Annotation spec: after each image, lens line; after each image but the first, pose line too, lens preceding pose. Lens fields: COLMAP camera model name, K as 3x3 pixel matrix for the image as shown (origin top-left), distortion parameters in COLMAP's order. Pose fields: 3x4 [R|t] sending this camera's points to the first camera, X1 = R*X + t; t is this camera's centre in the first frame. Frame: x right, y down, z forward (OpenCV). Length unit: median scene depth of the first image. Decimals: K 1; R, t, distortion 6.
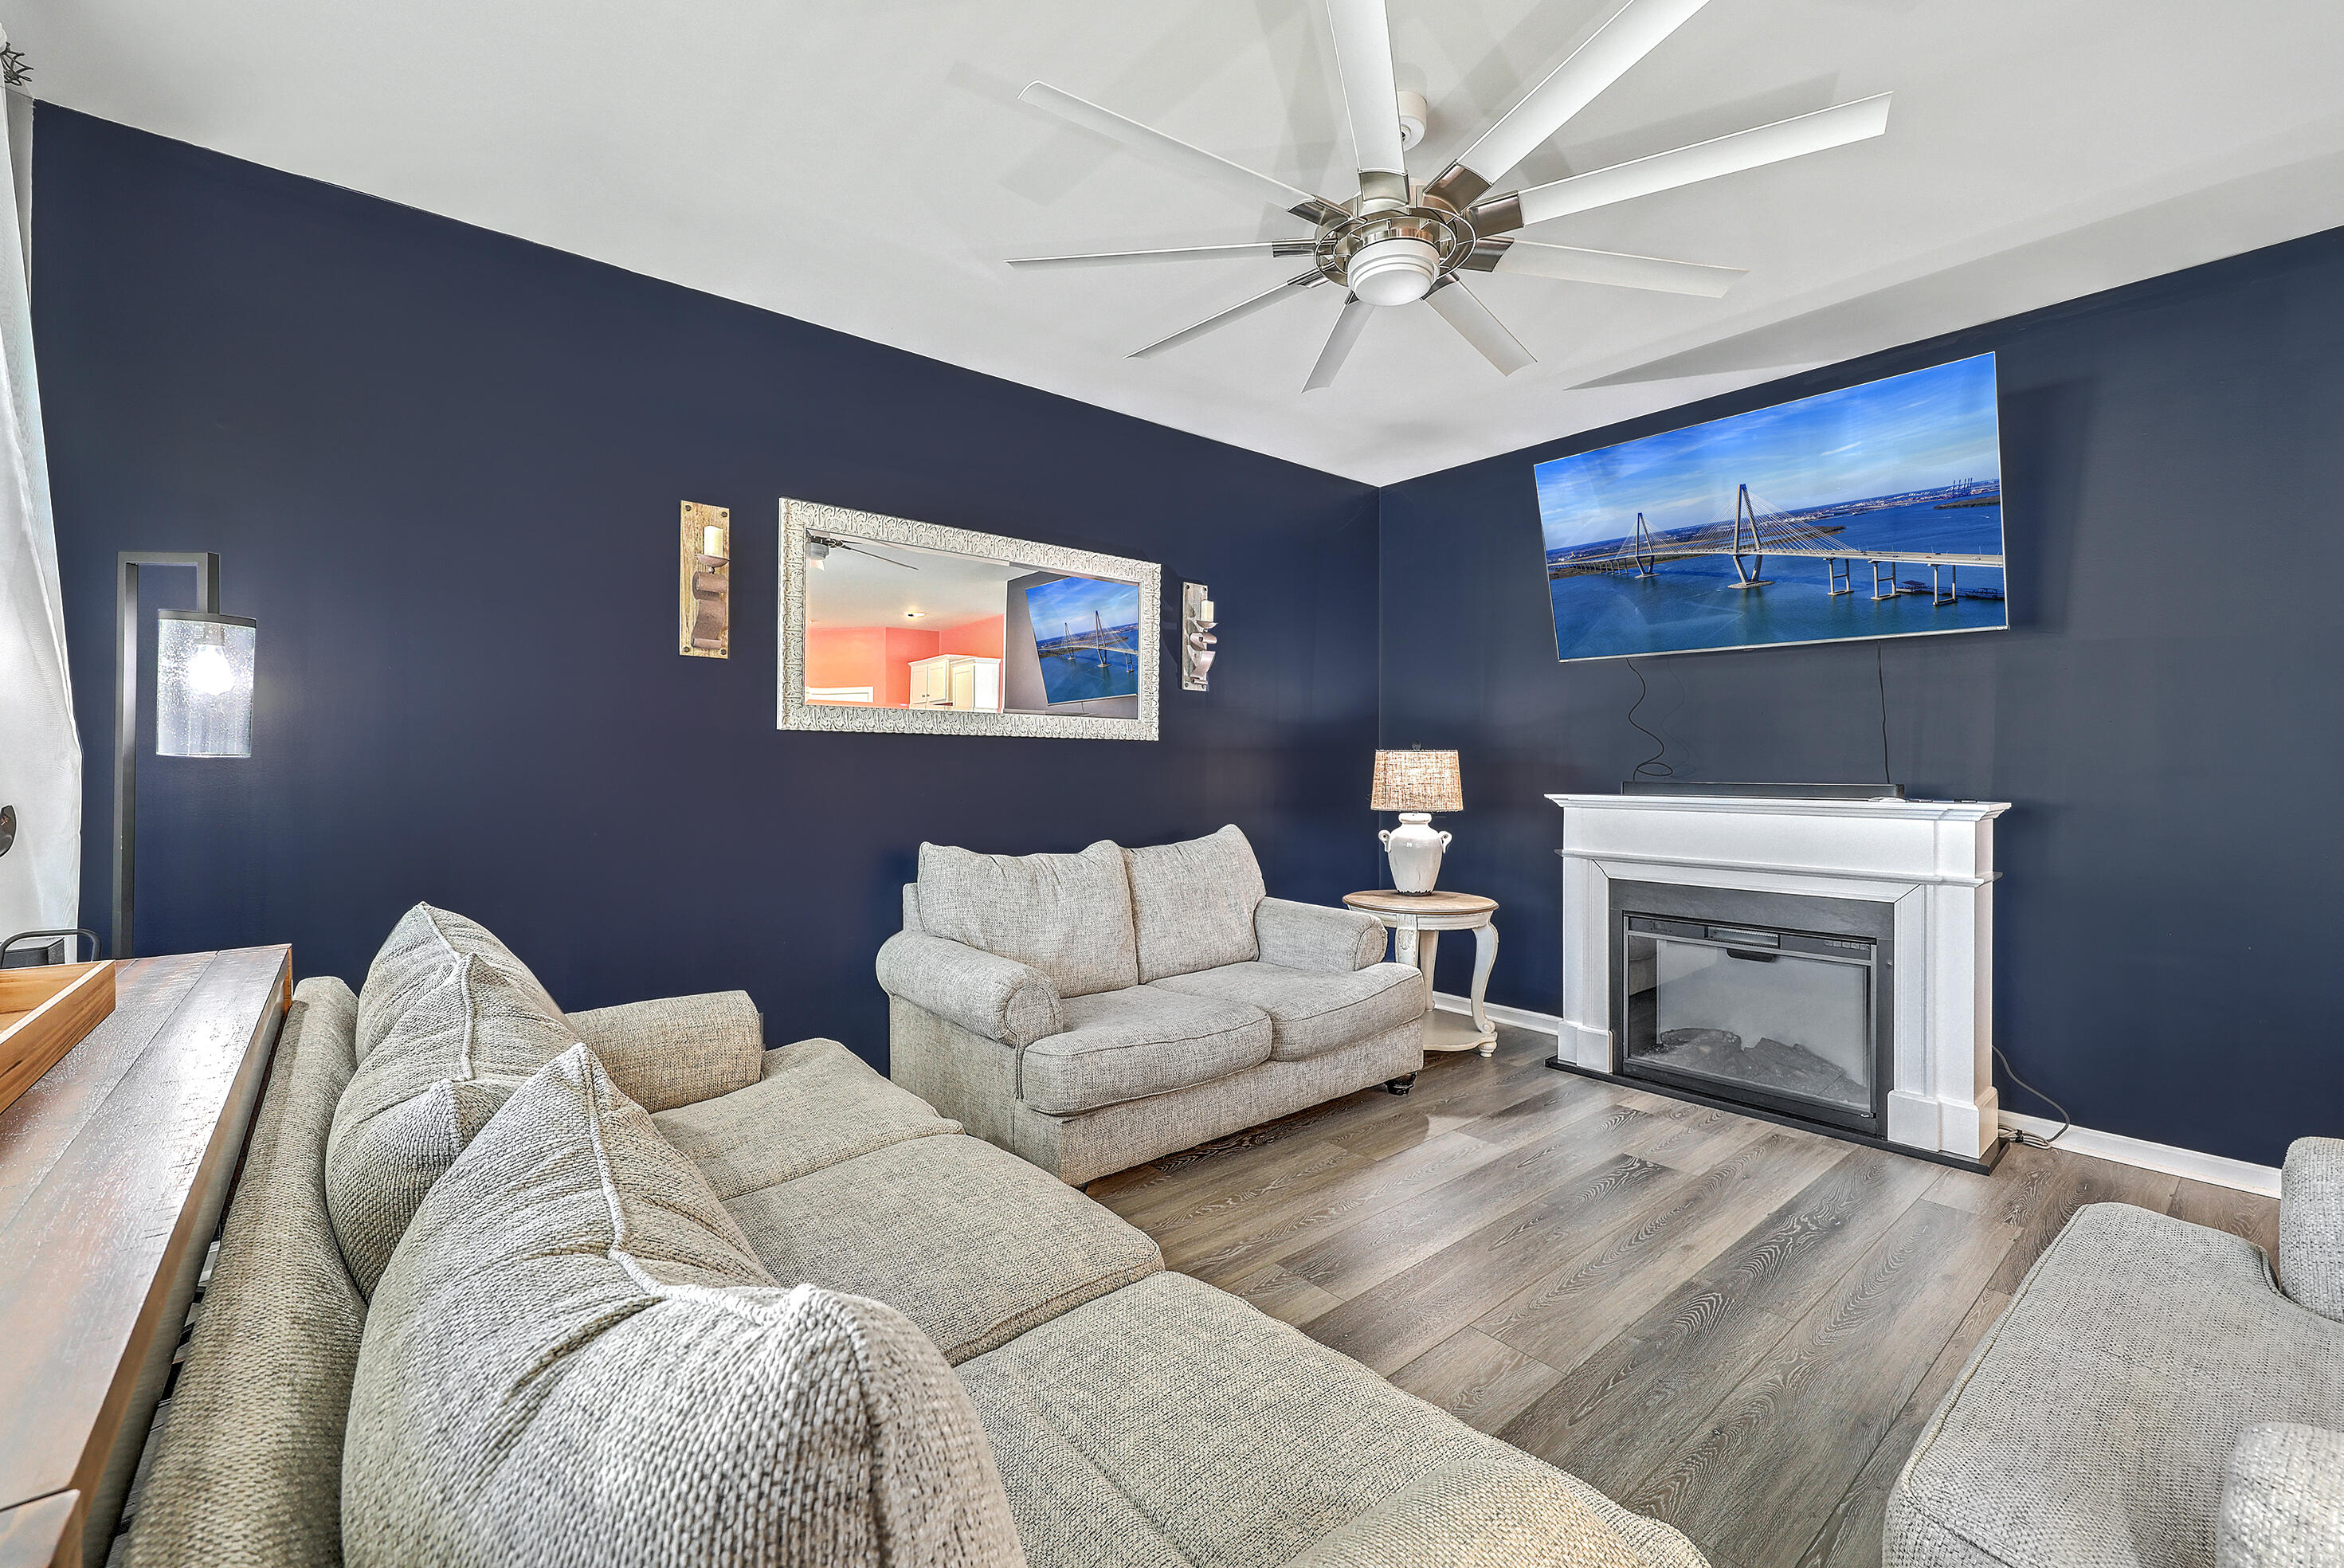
lens RADIAL K [[971.9, 0, 1167.5], [0, 971.9, 769.8], [0, 0, 1]] dist [0.001884, 0.000059]
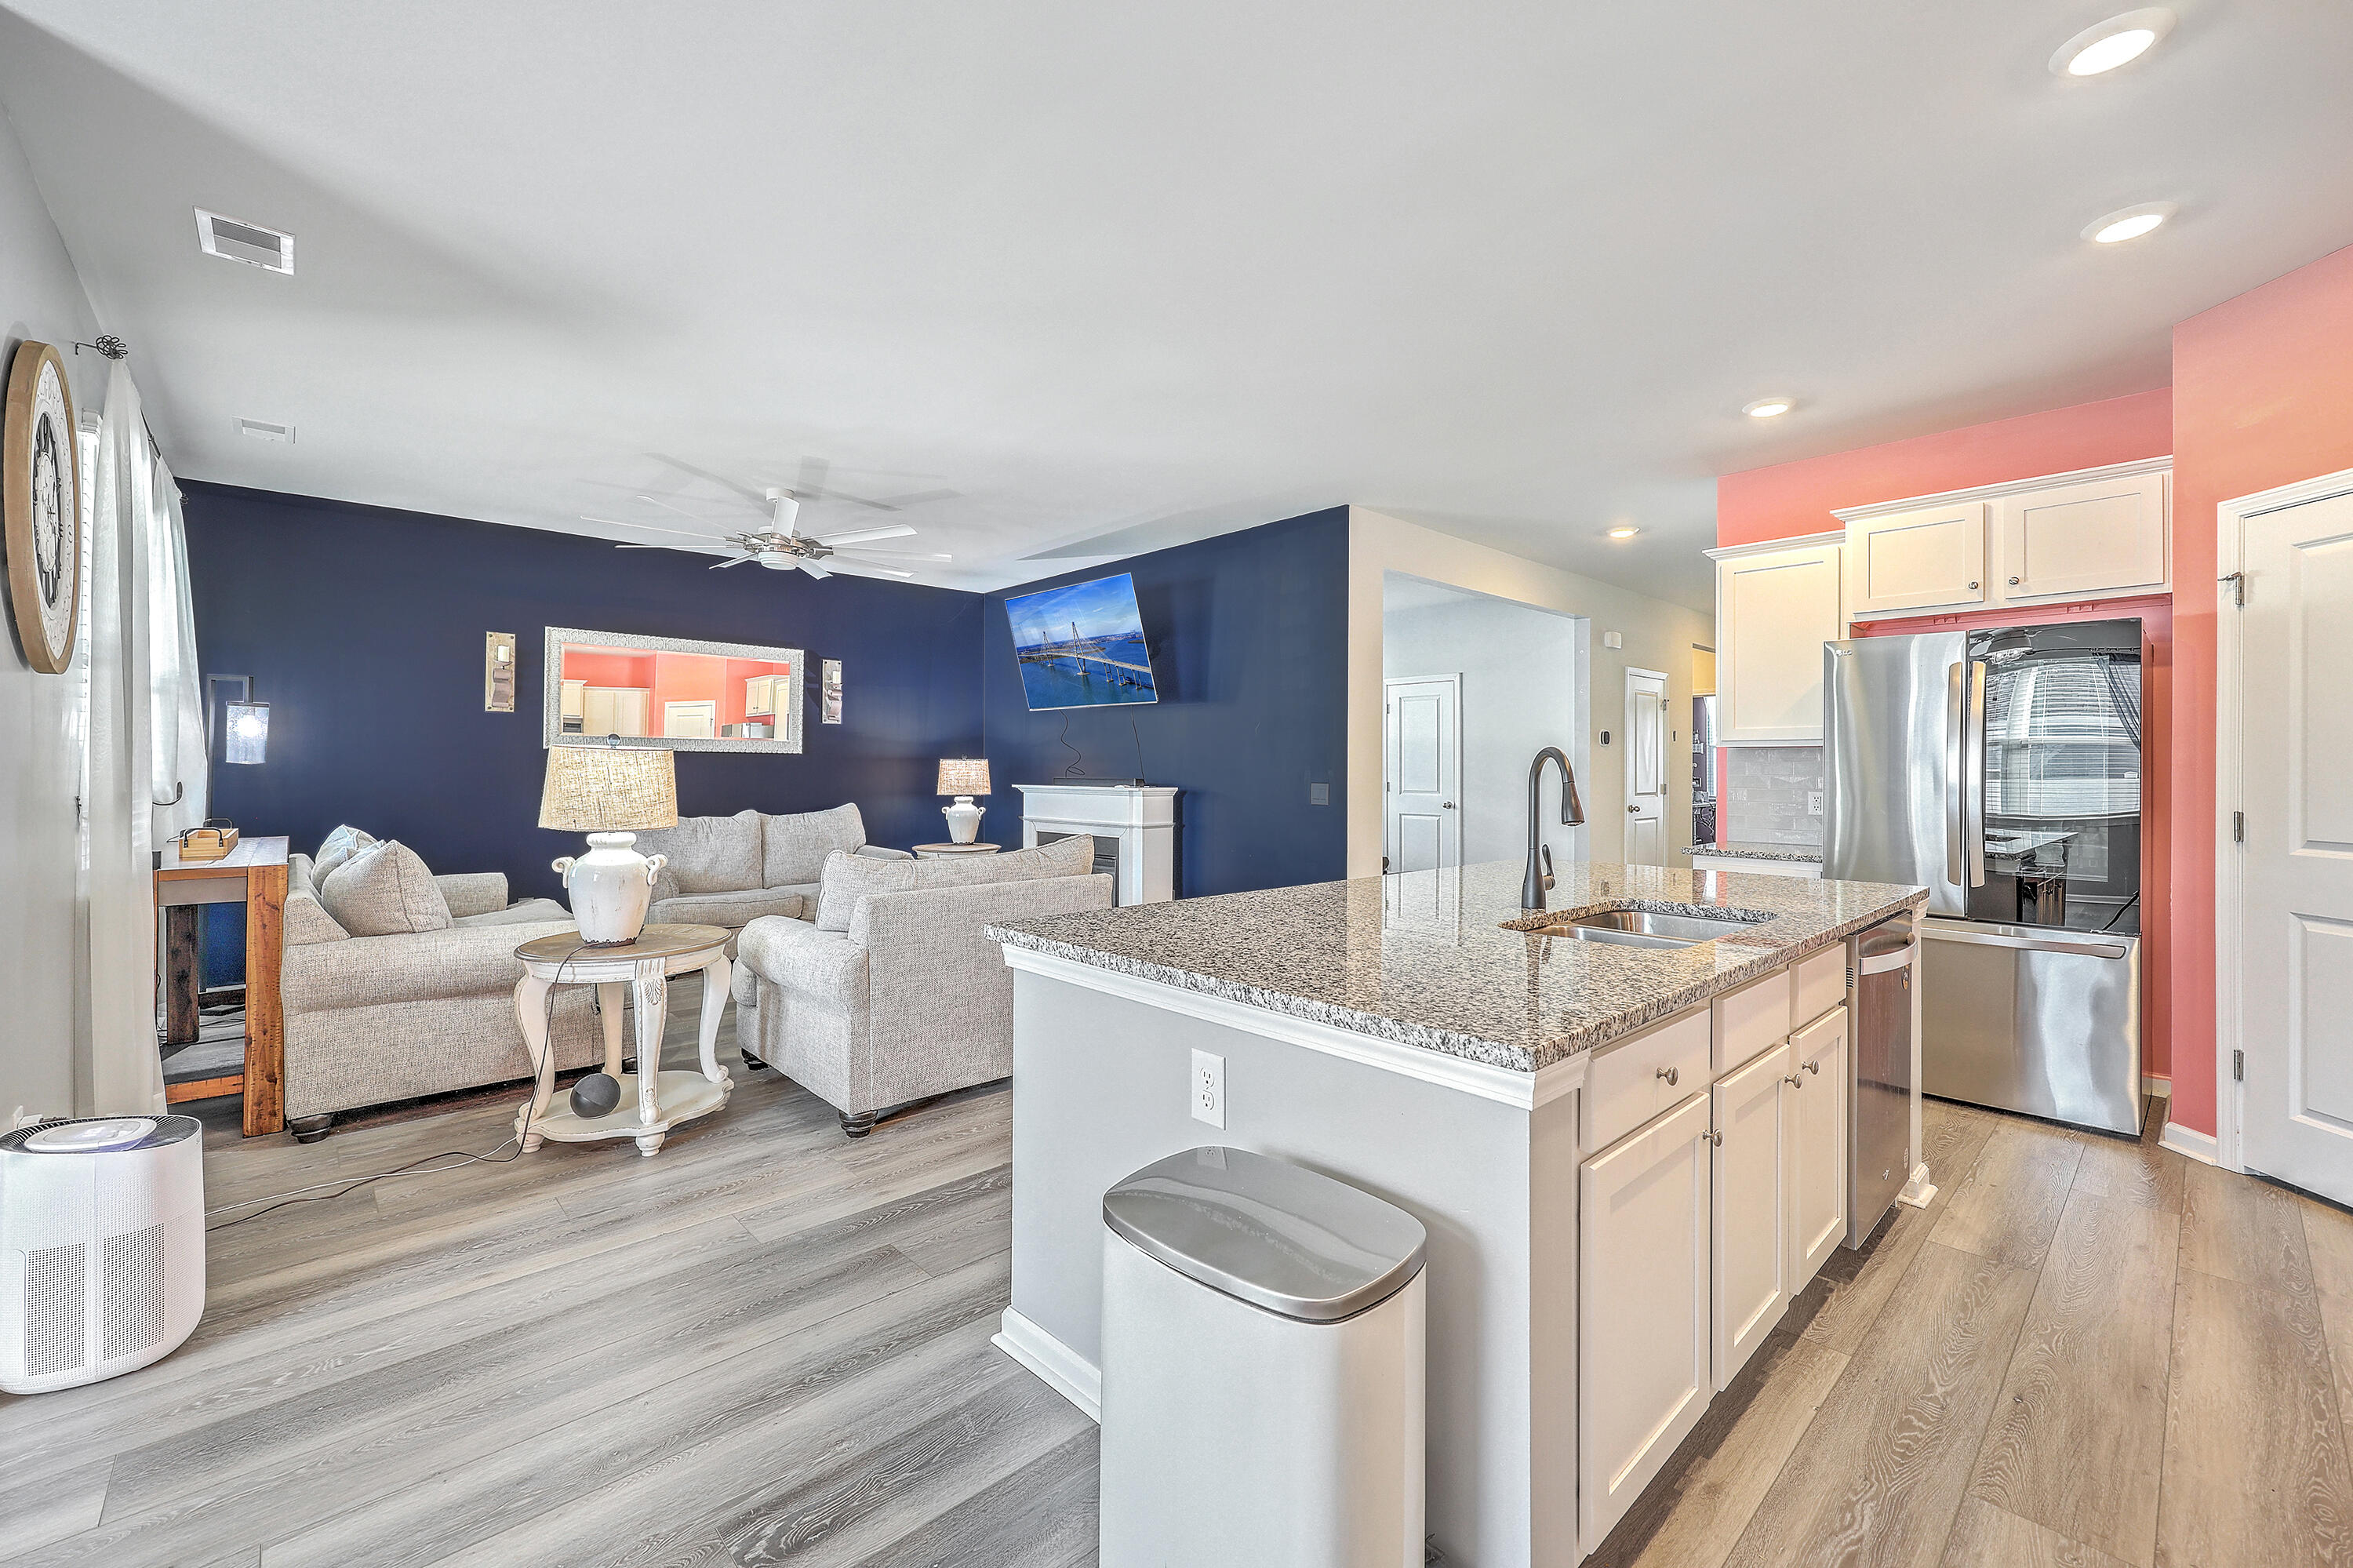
lens RADIAL K [[955.2, 0, 1182.0], [0, 955.2, 760.6], [0, 0, 1]] dist [0.000475, 0.000022]
pose [[0.998479, 0.003465, 0.055016, 0.627396], [-0.002900, 0.999942, -0.010347, -0.001970], [-0.055049, 0.010172, 0.998432, -0.788829]]
